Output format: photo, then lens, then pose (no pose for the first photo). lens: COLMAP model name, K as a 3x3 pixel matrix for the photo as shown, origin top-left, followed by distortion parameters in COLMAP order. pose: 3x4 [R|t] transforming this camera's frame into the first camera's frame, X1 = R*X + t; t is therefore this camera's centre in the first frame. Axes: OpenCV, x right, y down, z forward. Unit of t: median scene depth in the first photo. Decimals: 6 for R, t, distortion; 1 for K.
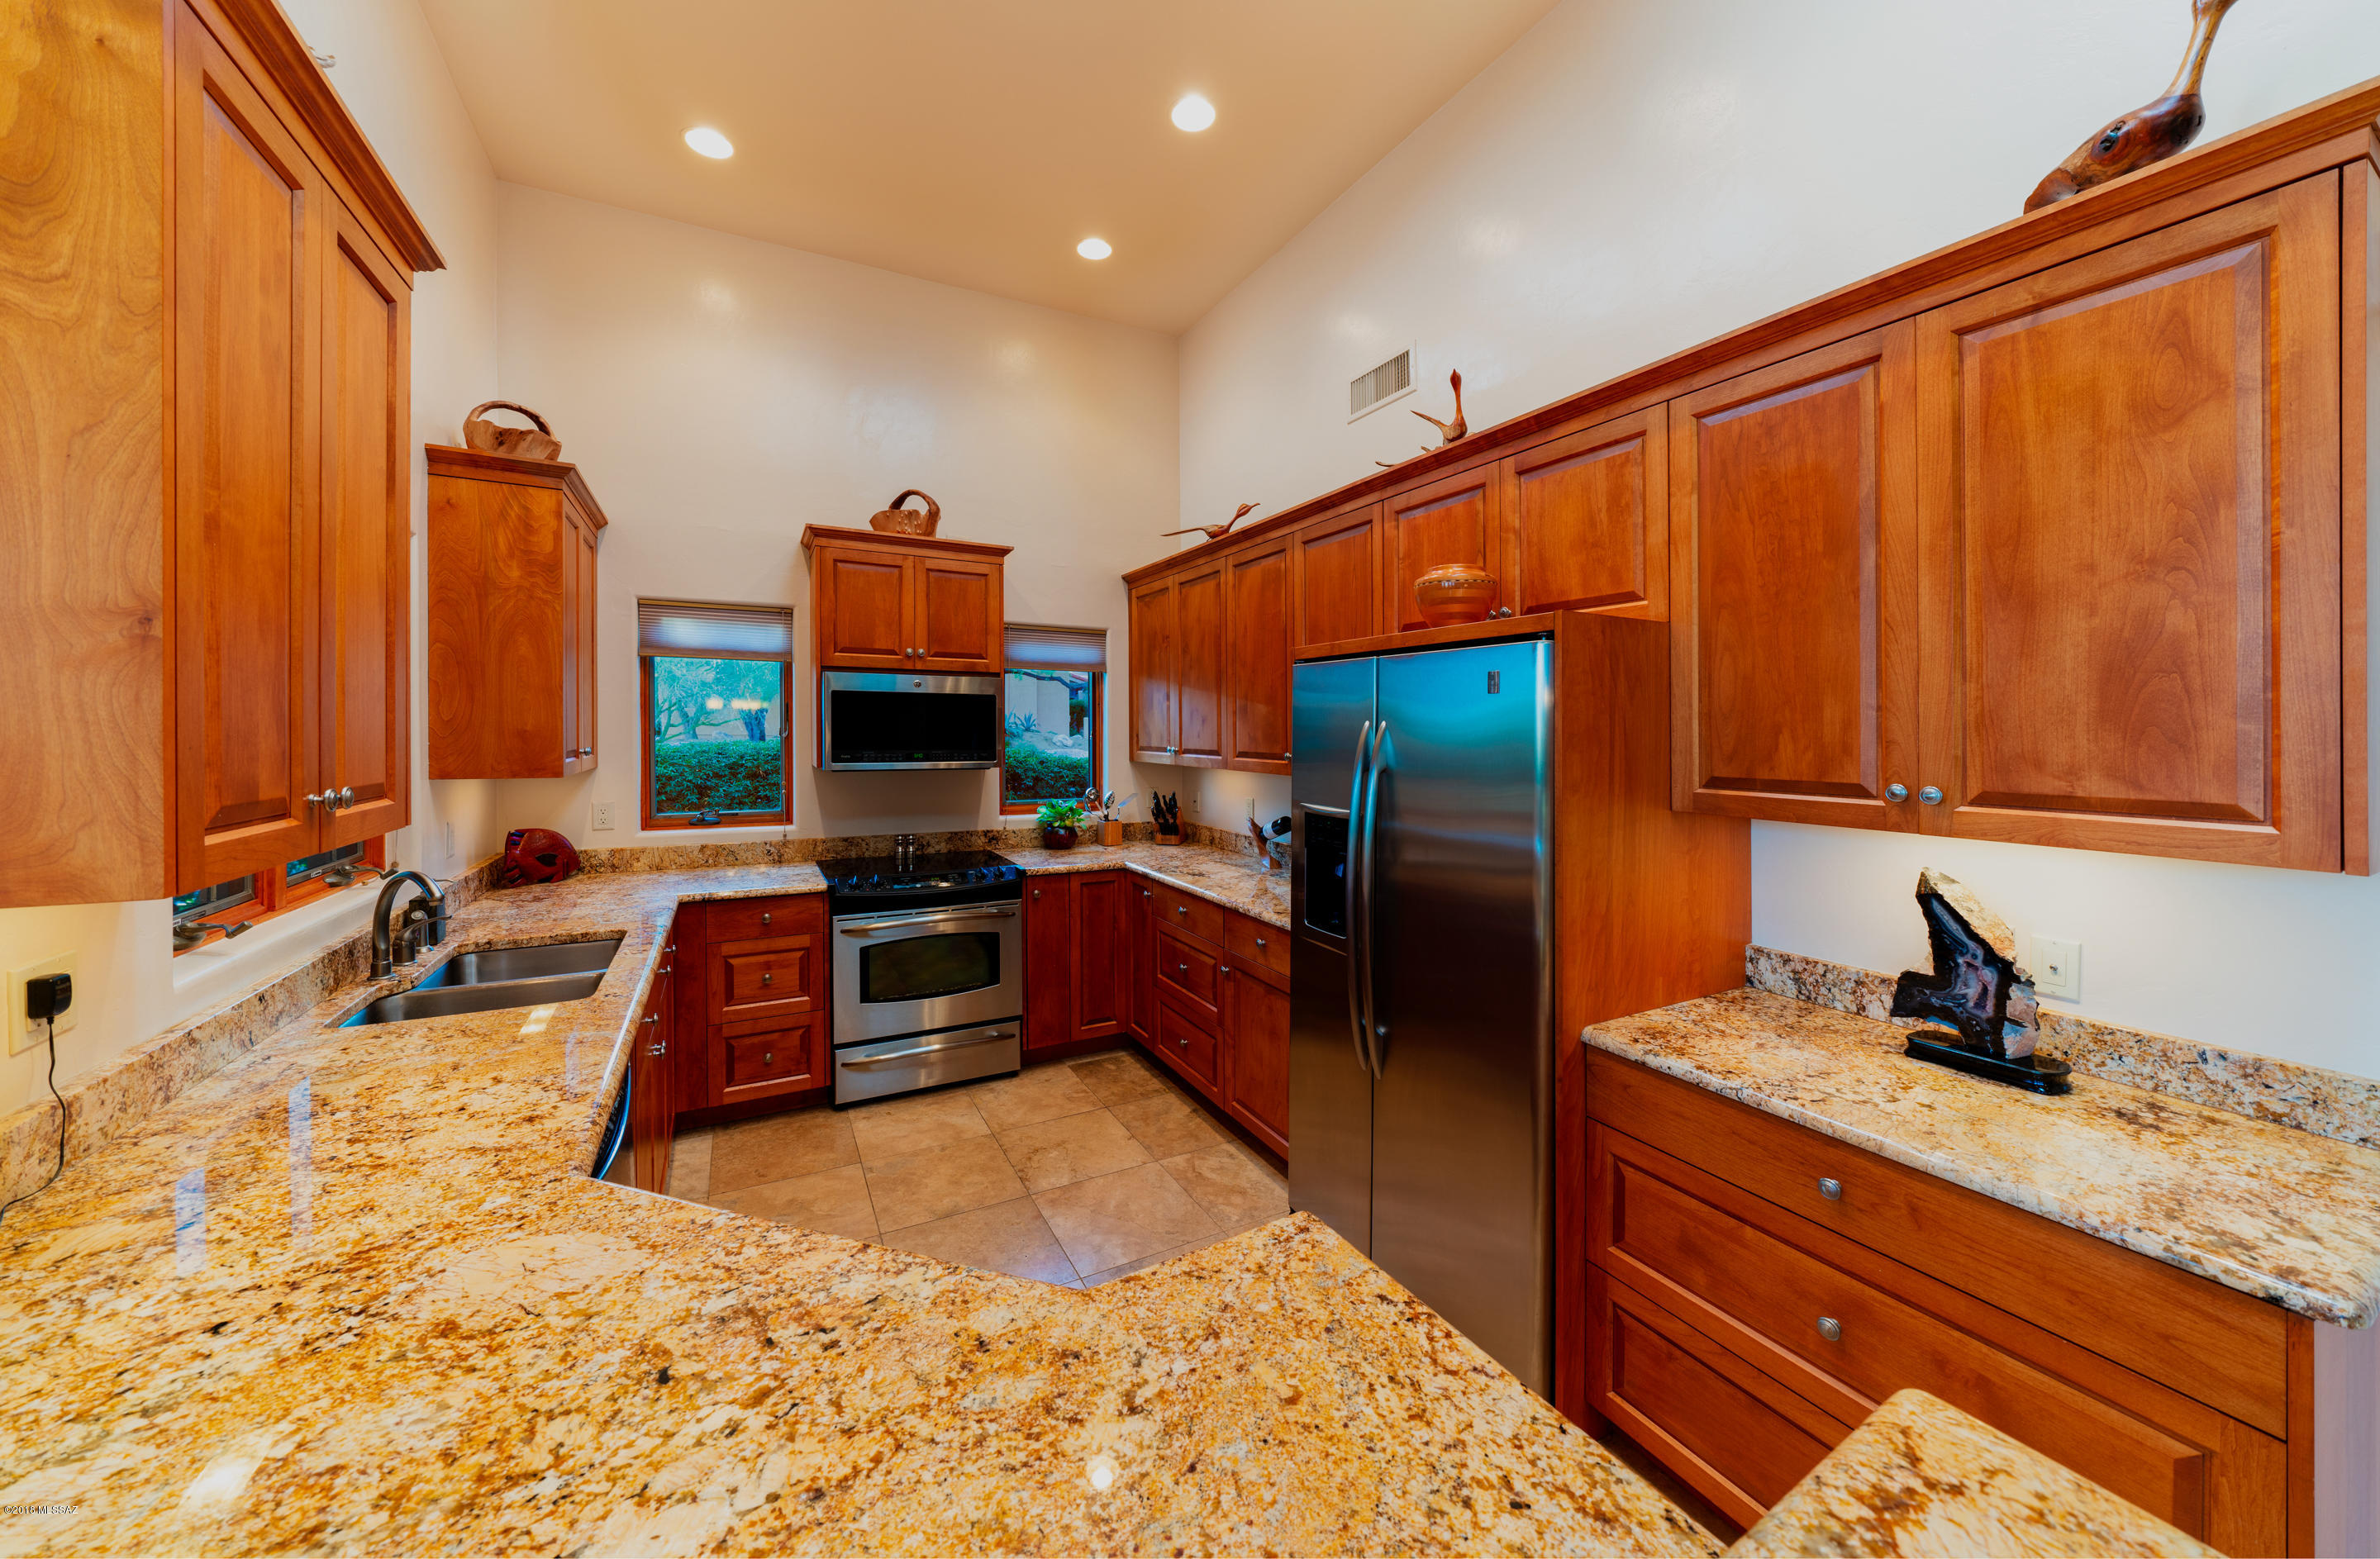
lens RADIAL K [[784.6, 0, 1290.0], [0, 784.6, 727.3], [0, 0, 1]] dist [-0.001783, -0.000153]
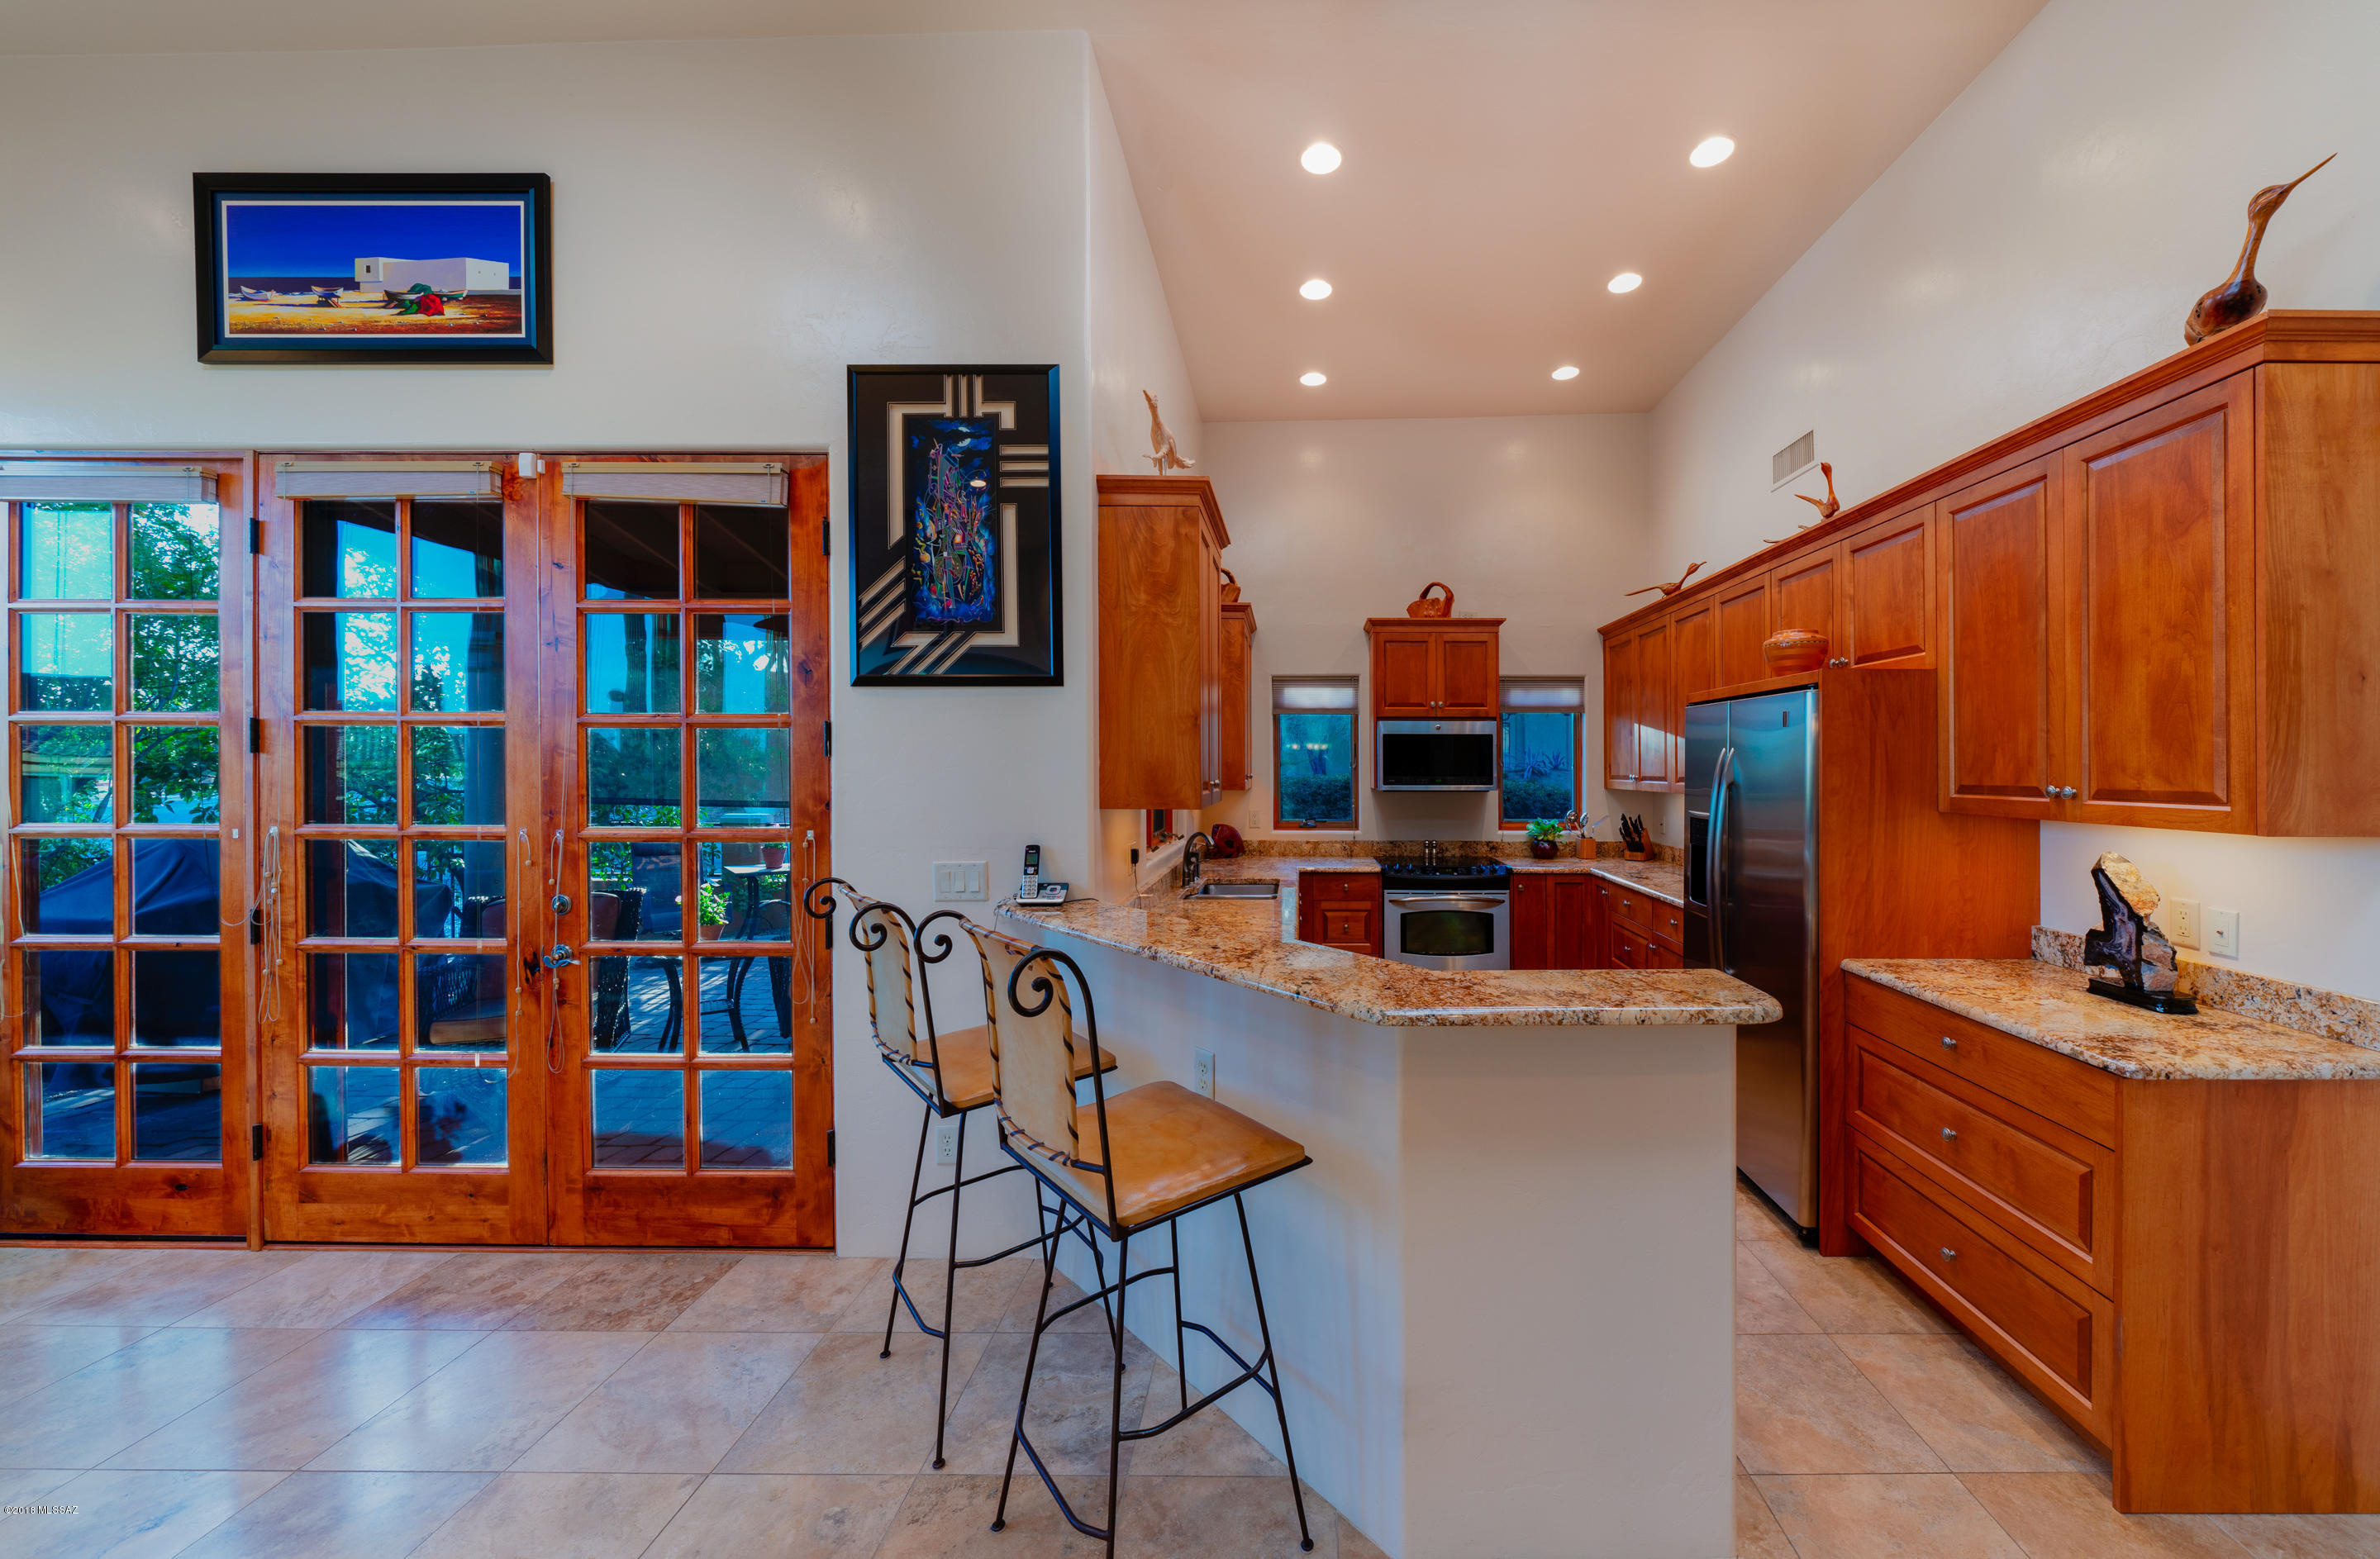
lens RADIAL K [[960.3, 0, 1350.1], [0, 960.3, 794.9], [0, 0, 1]] dist [-0.000509, -0.000329]
pose [[0.848520, 0.010677, -0.529055, 0.503867], [0.003301, 0.999670, 0.025469, 0.033319], [0.529153, -0.023358, 0.848205, -0.897150]]
